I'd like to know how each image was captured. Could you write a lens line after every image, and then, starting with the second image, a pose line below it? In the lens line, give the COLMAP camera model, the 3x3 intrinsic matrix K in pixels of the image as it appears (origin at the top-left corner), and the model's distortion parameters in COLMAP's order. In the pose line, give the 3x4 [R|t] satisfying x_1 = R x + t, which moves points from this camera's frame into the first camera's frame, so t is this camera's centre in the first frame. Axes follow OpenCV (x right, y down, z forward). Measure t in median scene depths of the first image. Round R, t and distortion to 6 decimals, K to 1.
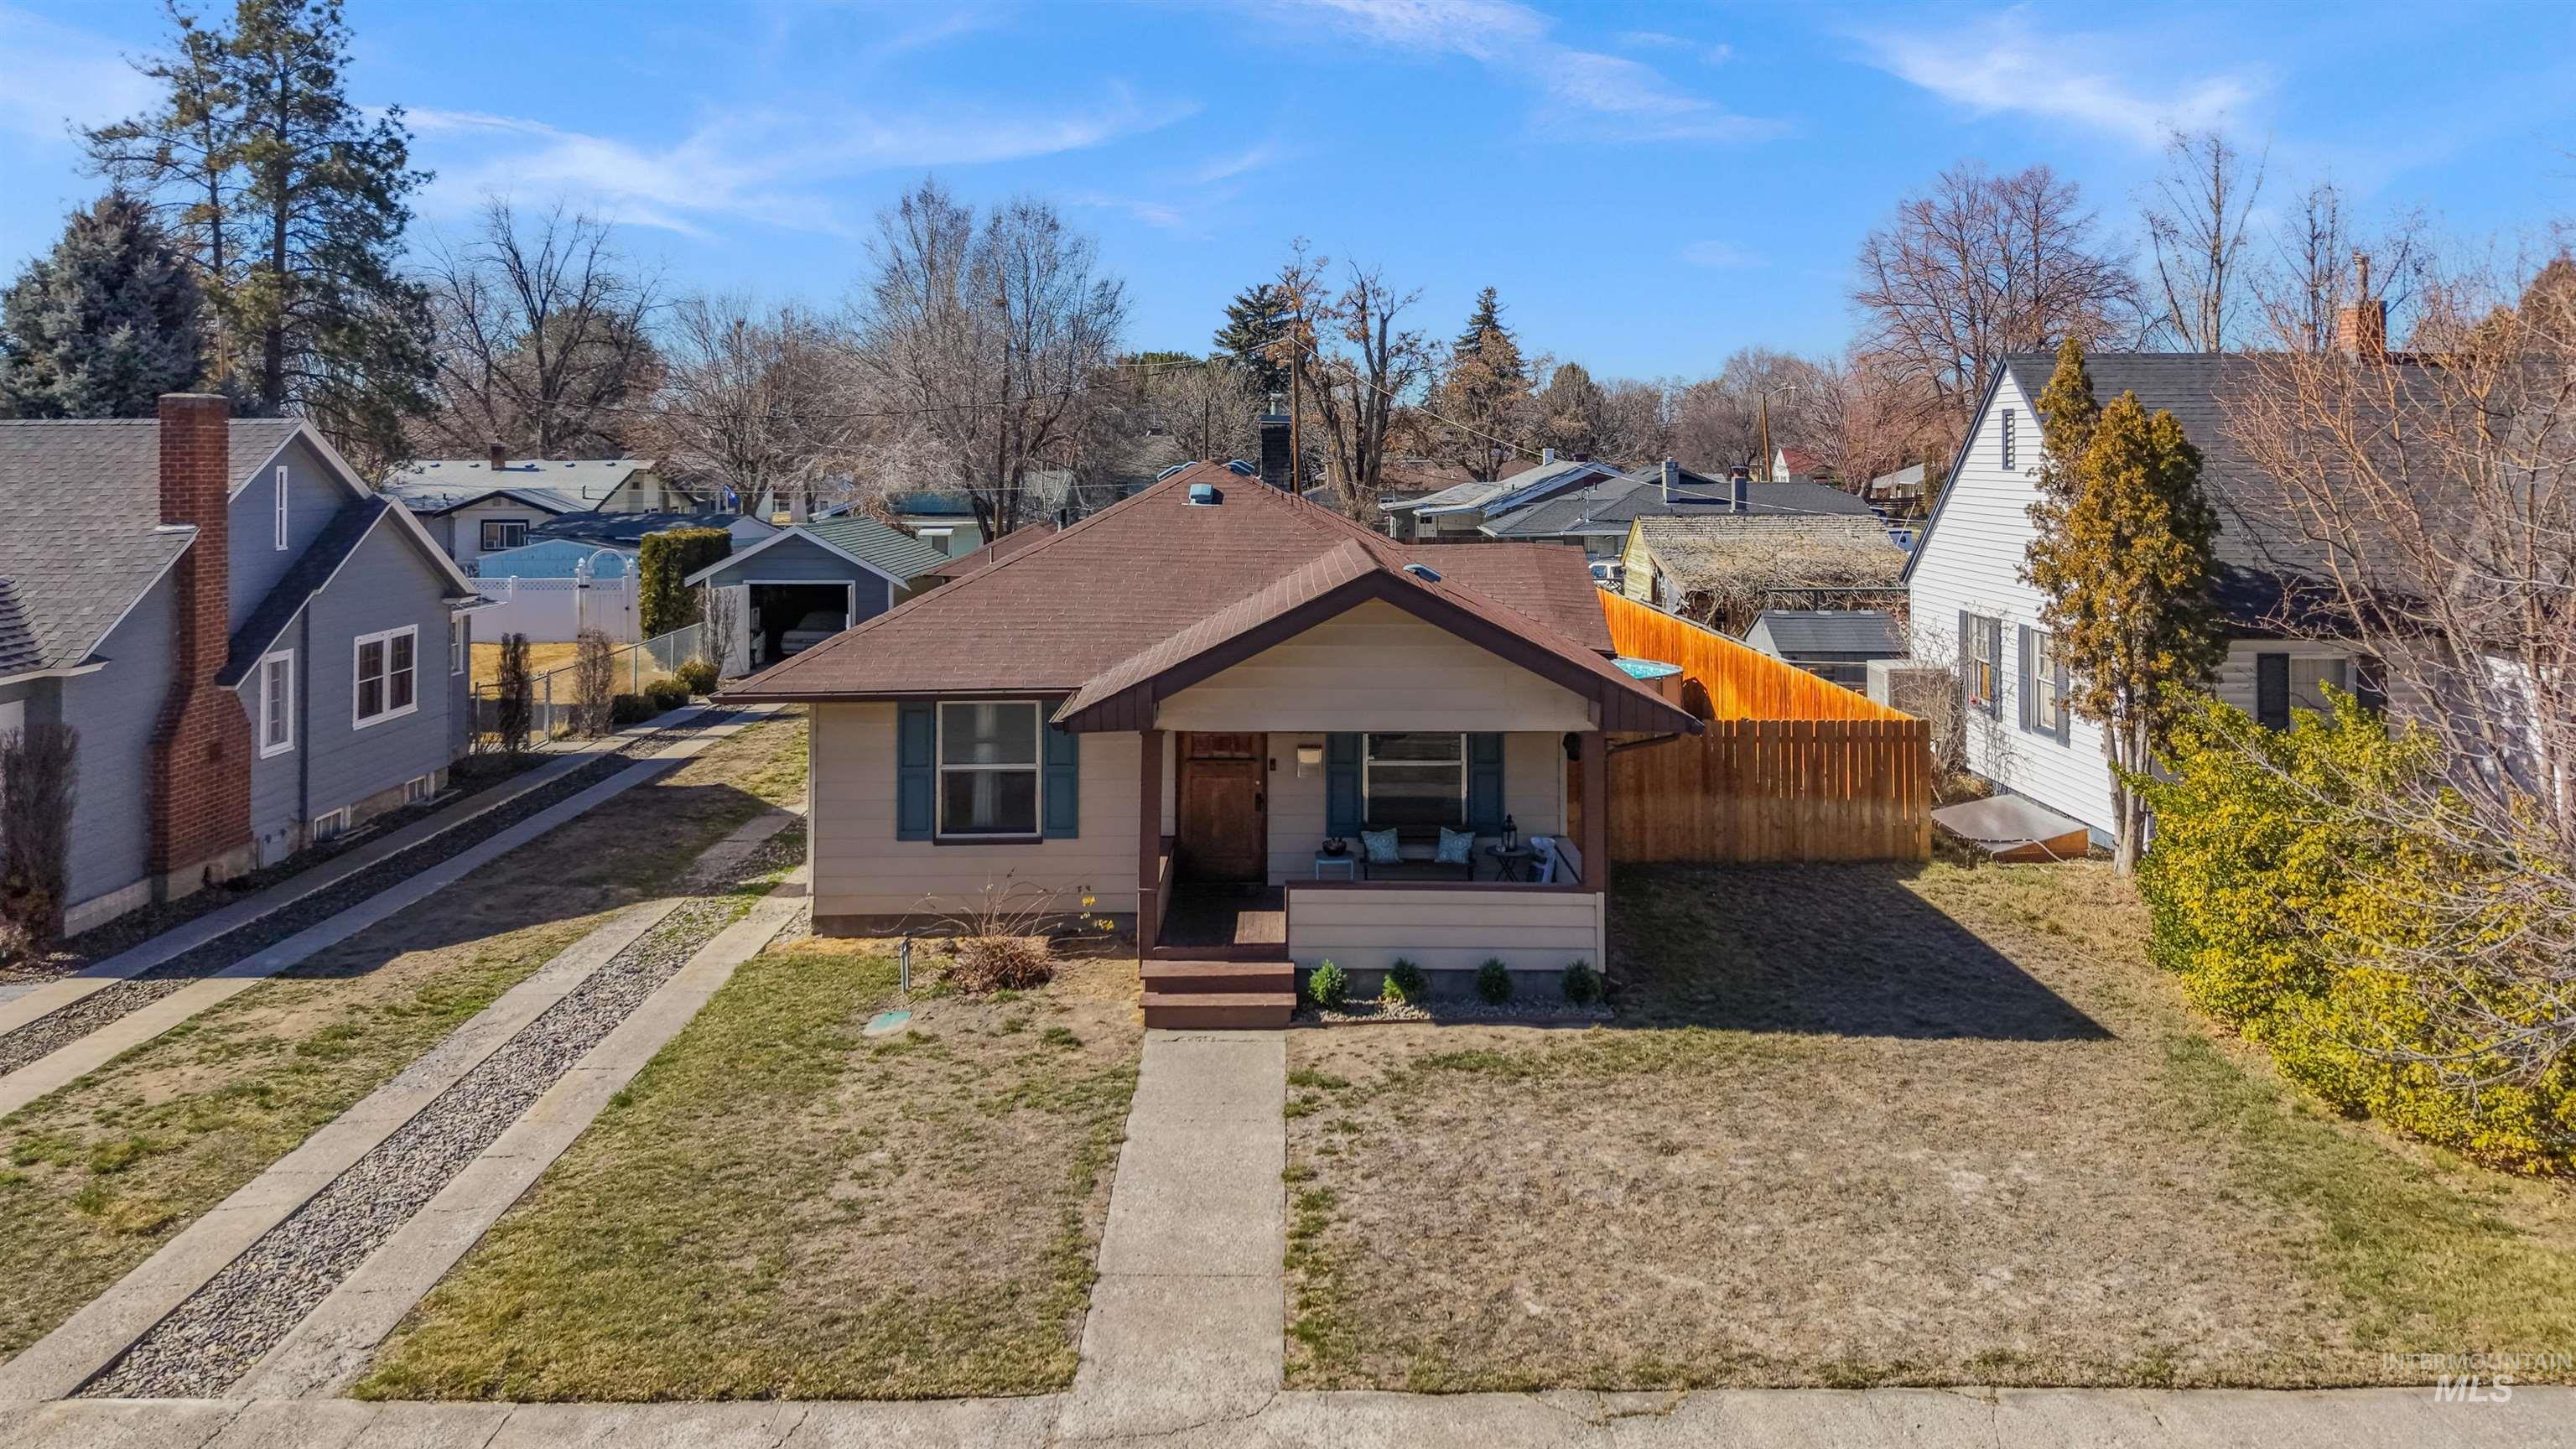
lens RADIAL K [[1833.0, 0, 1299.8], [0, 1833.0, 420.2], [0, 0, 1]] dist [0.013190, -0.006386]
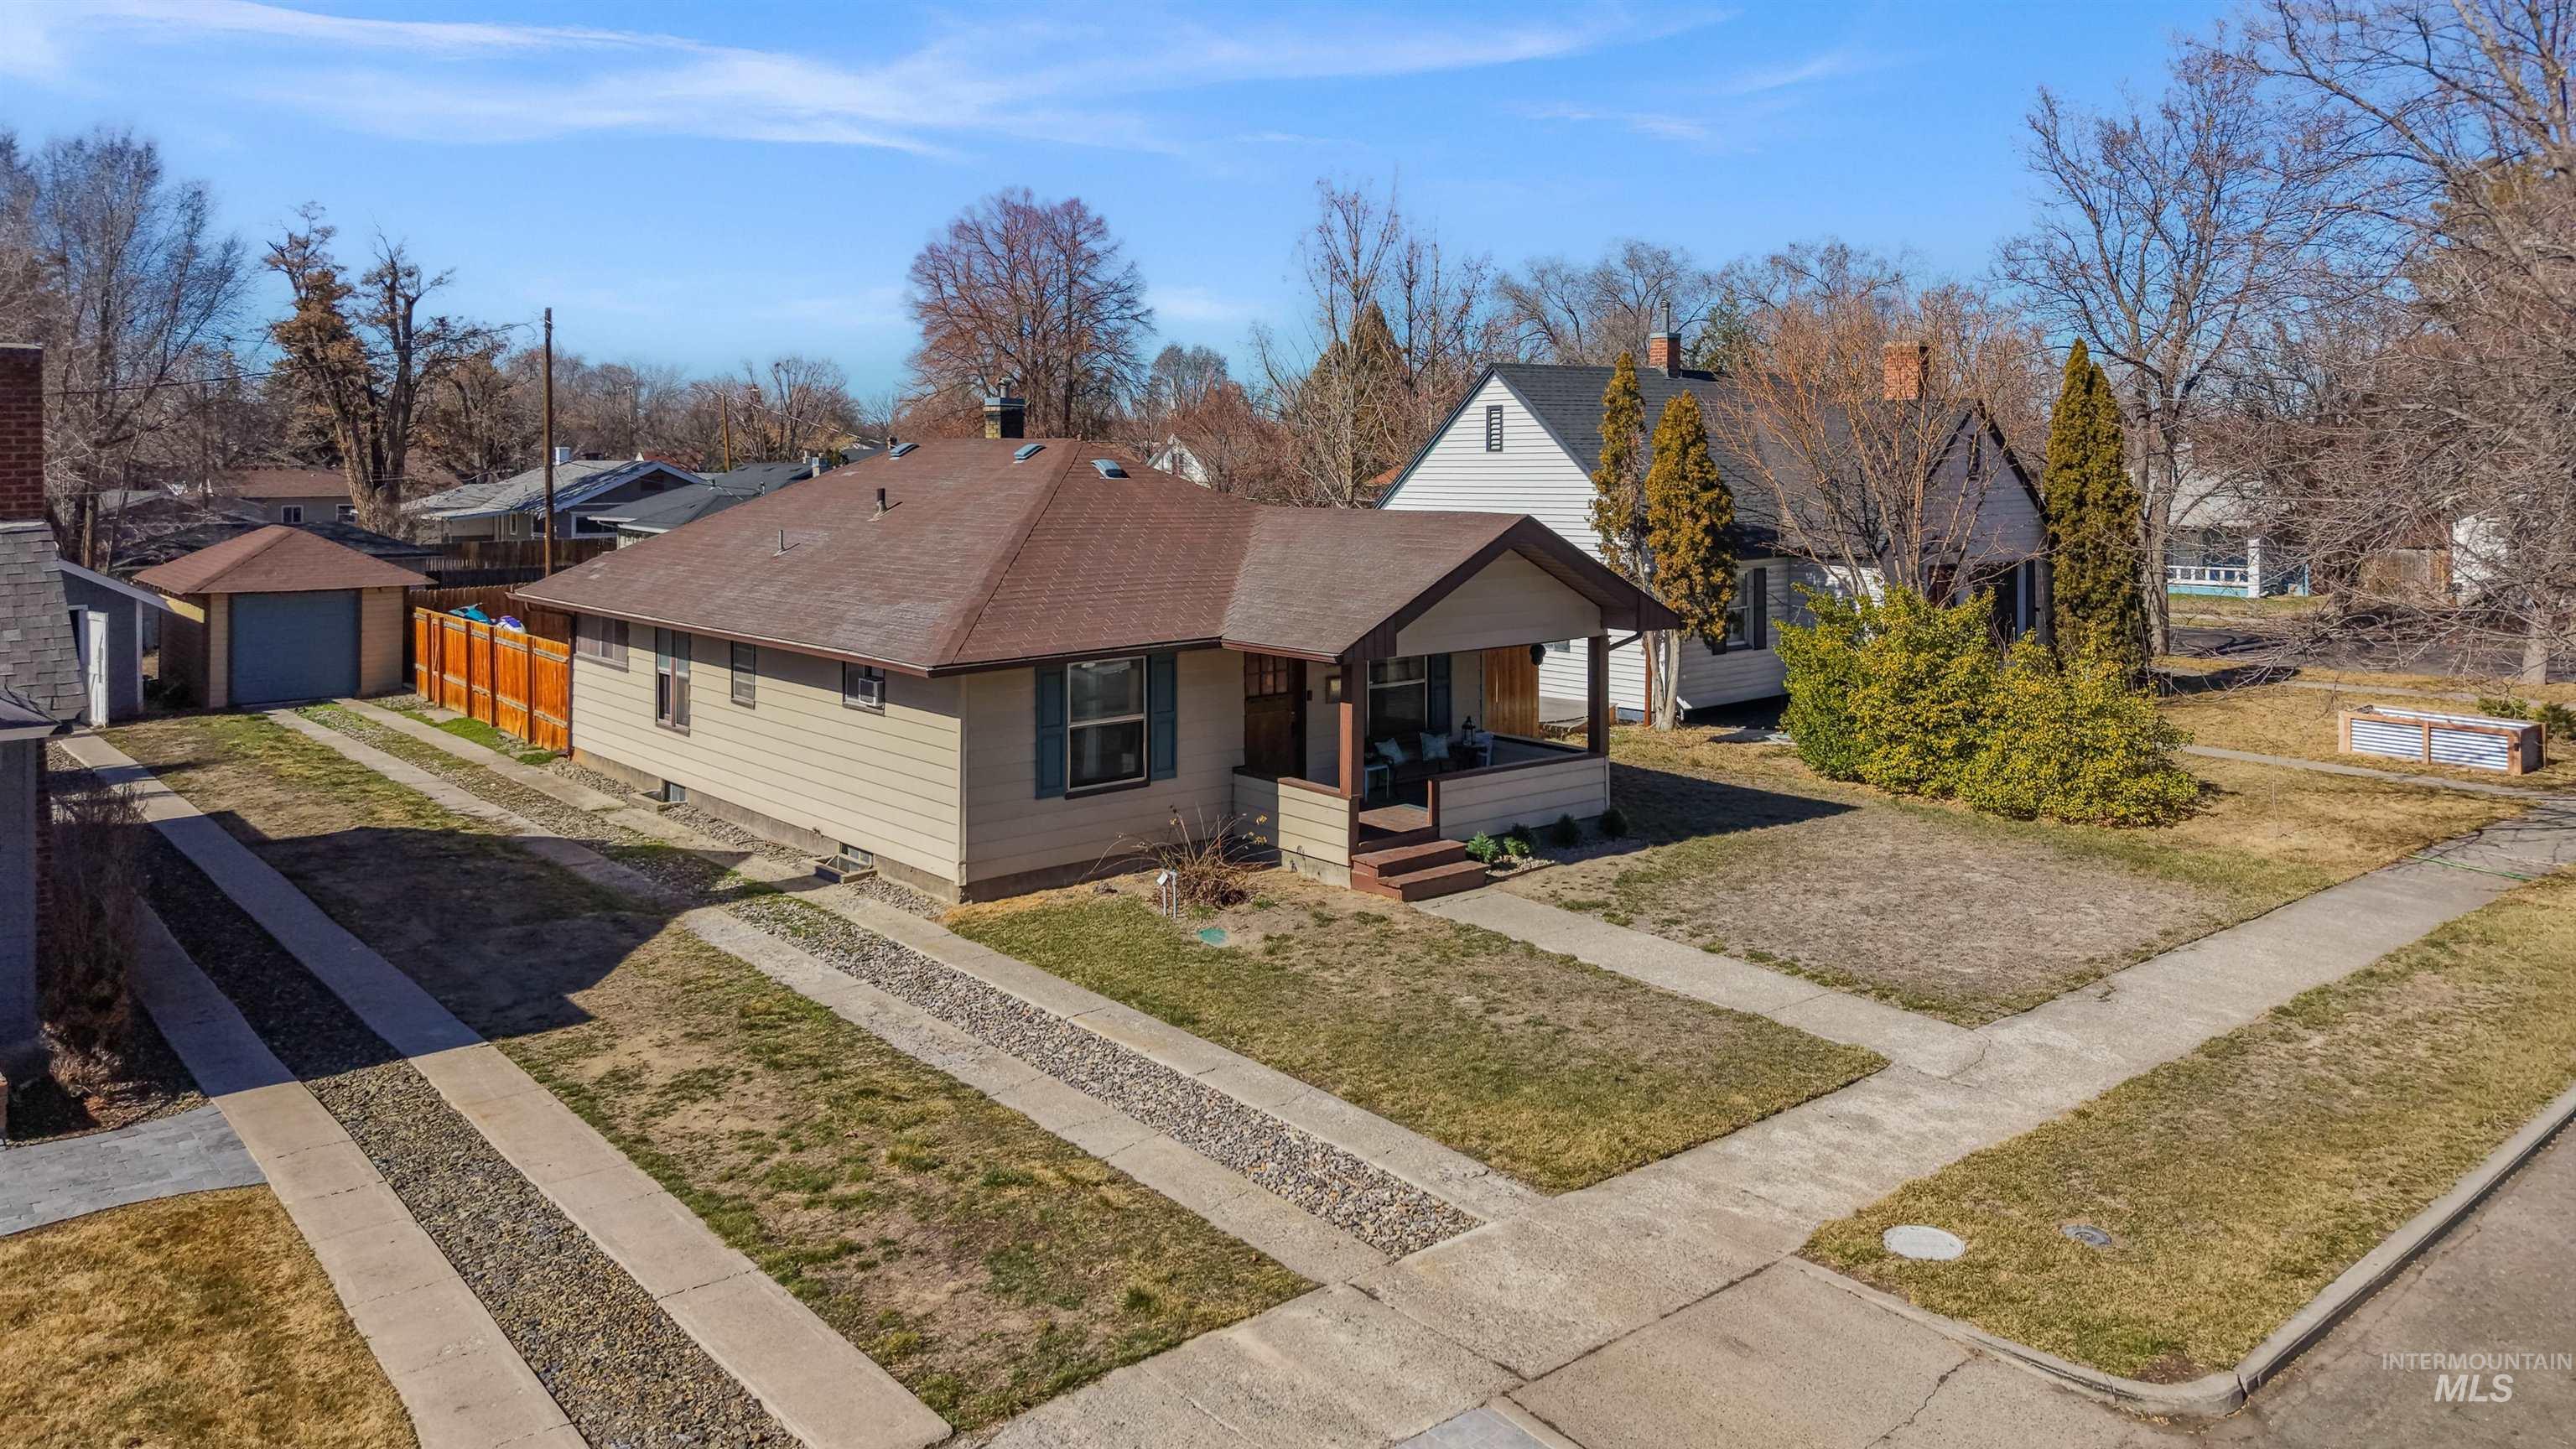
lens RADIAL K [[1752.6, 0, 1288.0], [0, 1752.6, 724.5], [0, 0, 1]] dist [0.005256, -0.001765]
pose [[0.771965, -0.096927, 0.628231, -0.660297], [-0.008565, 0.986631, 0.162747, 0.020475], [-0.635607, -0.131016, 0.760815, 0.137318]]
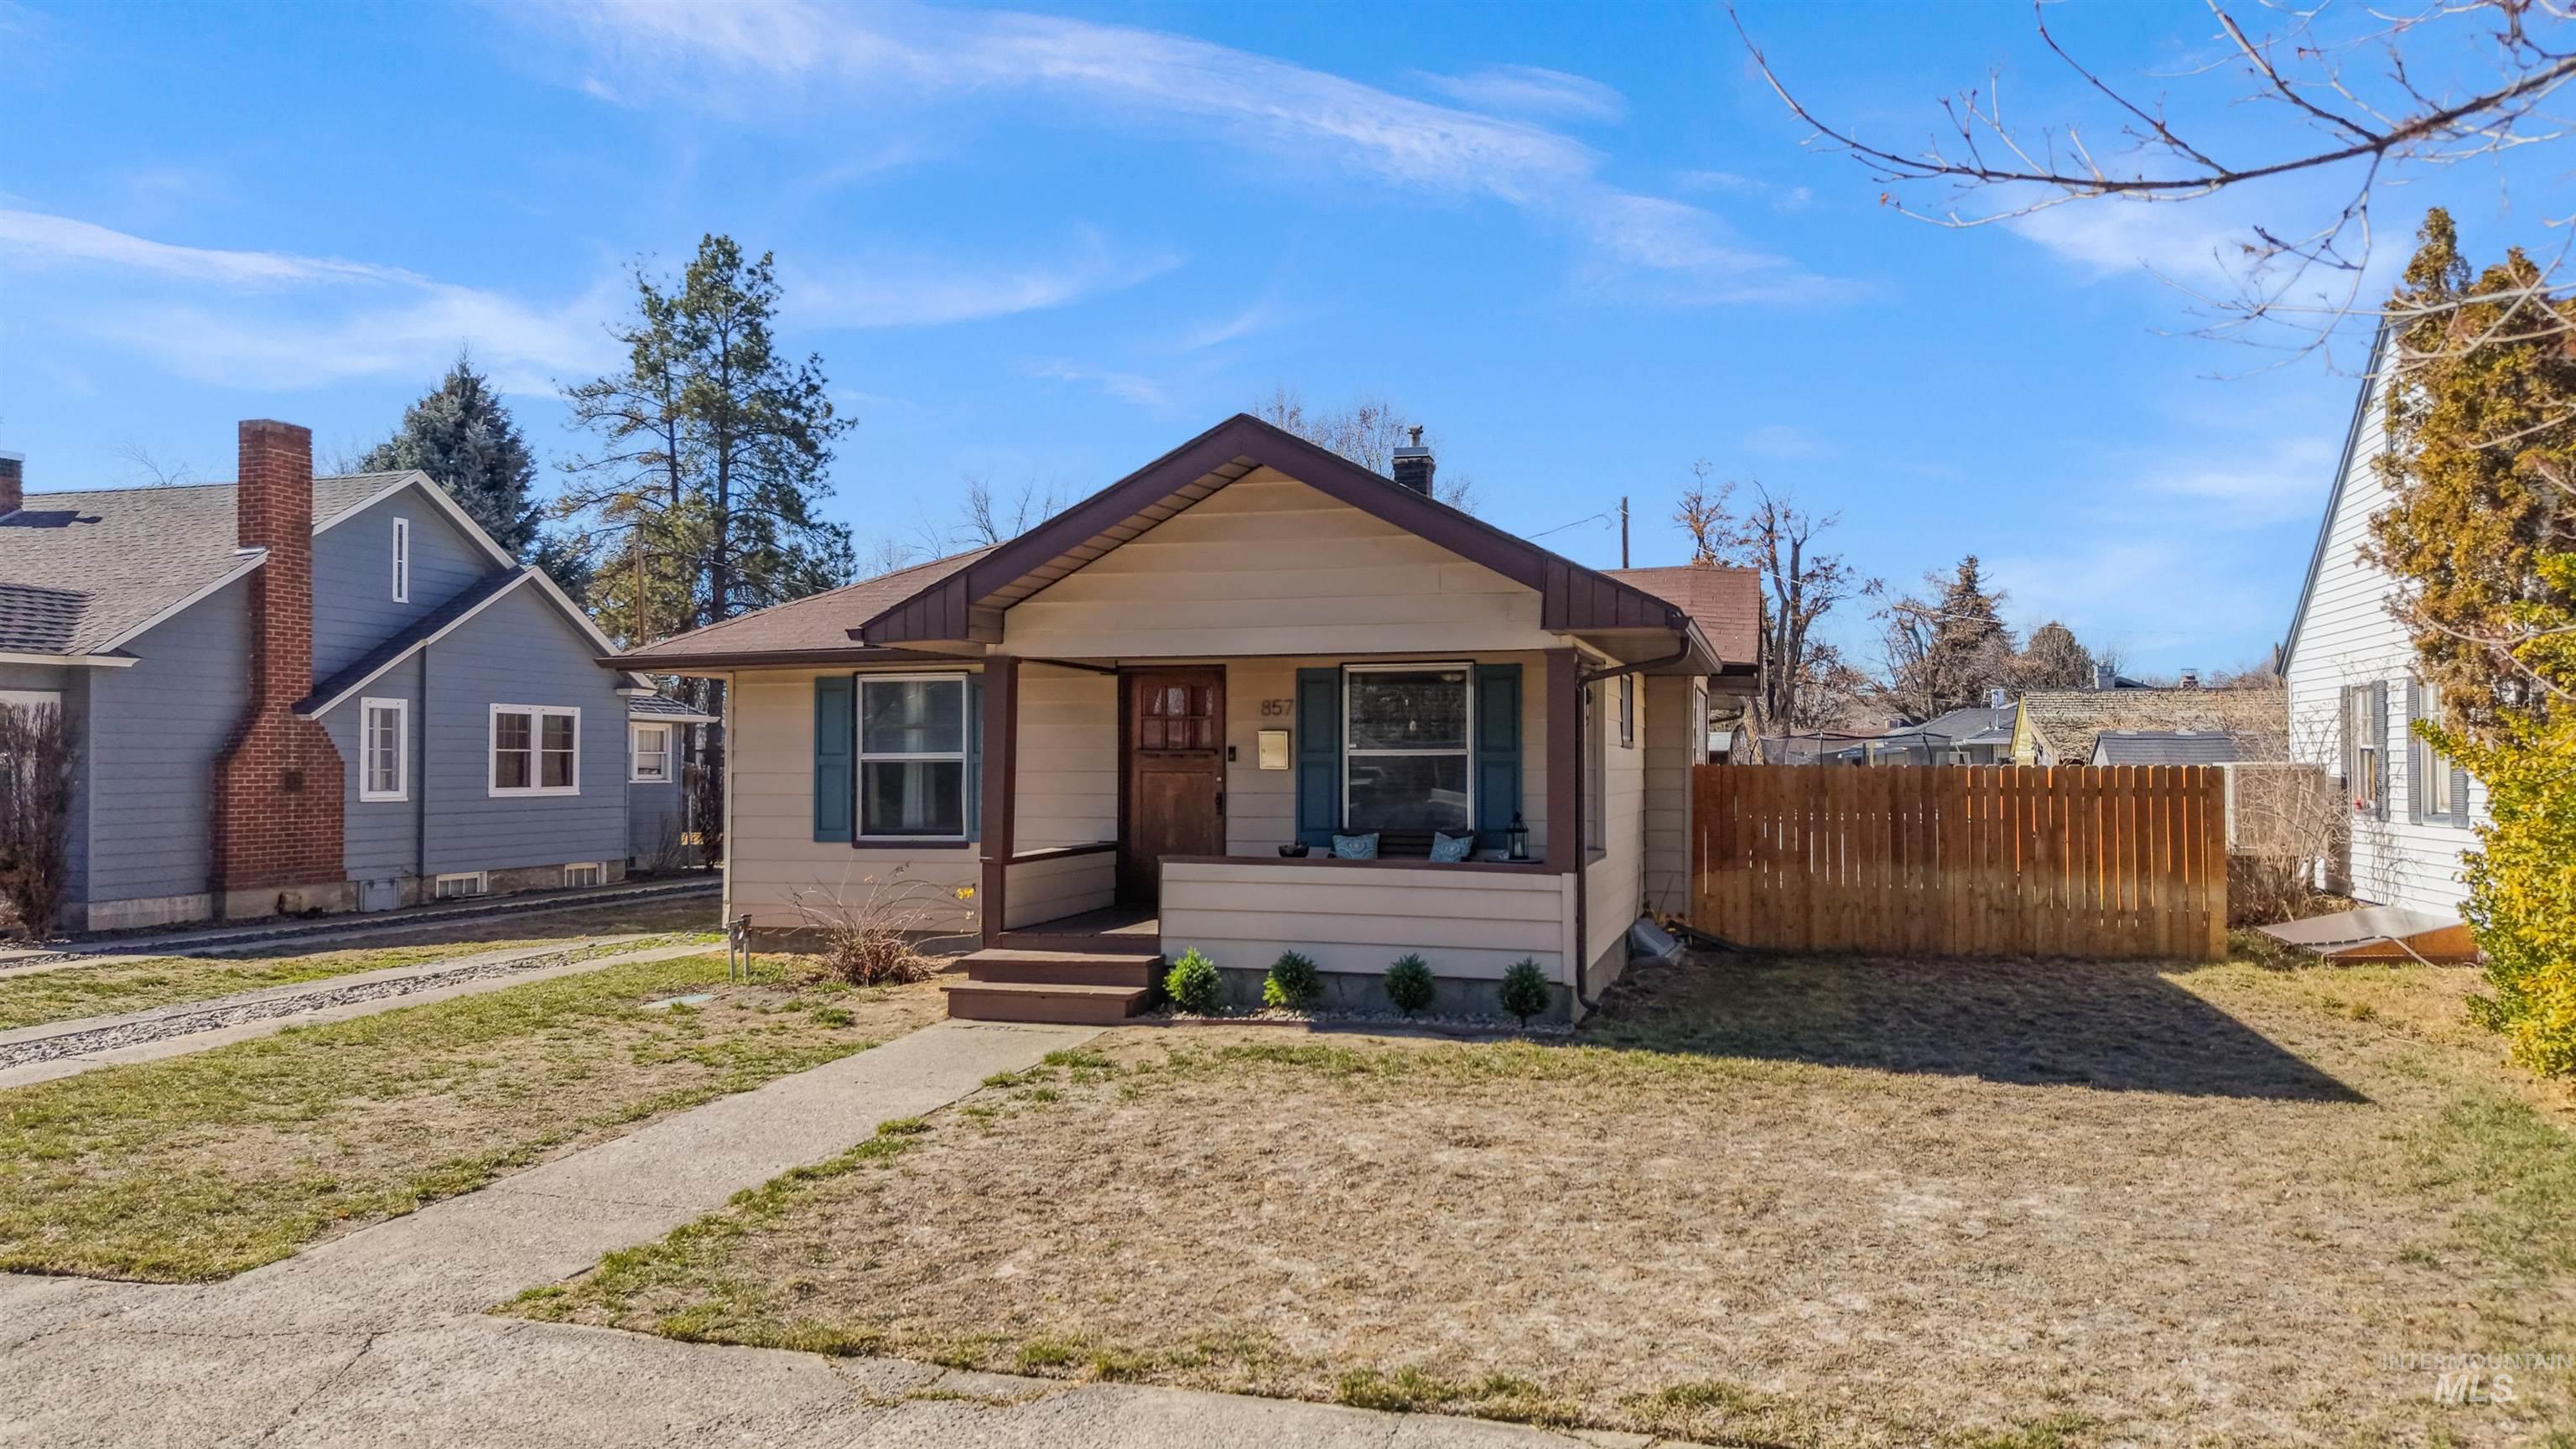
lens RADIAL K [[1752.6, 0, 1288.0], [0, 1752.6, 724.5], [0, 0, 1]] dist [0.005256, -0.001765]
pose [[0.956670, -0.006262, -0.291106, 0.207333], [0.003035, 0.999929, -0.011537, 0.165889], [0.291157, 0.010154, 0.956621, 0.252243]]
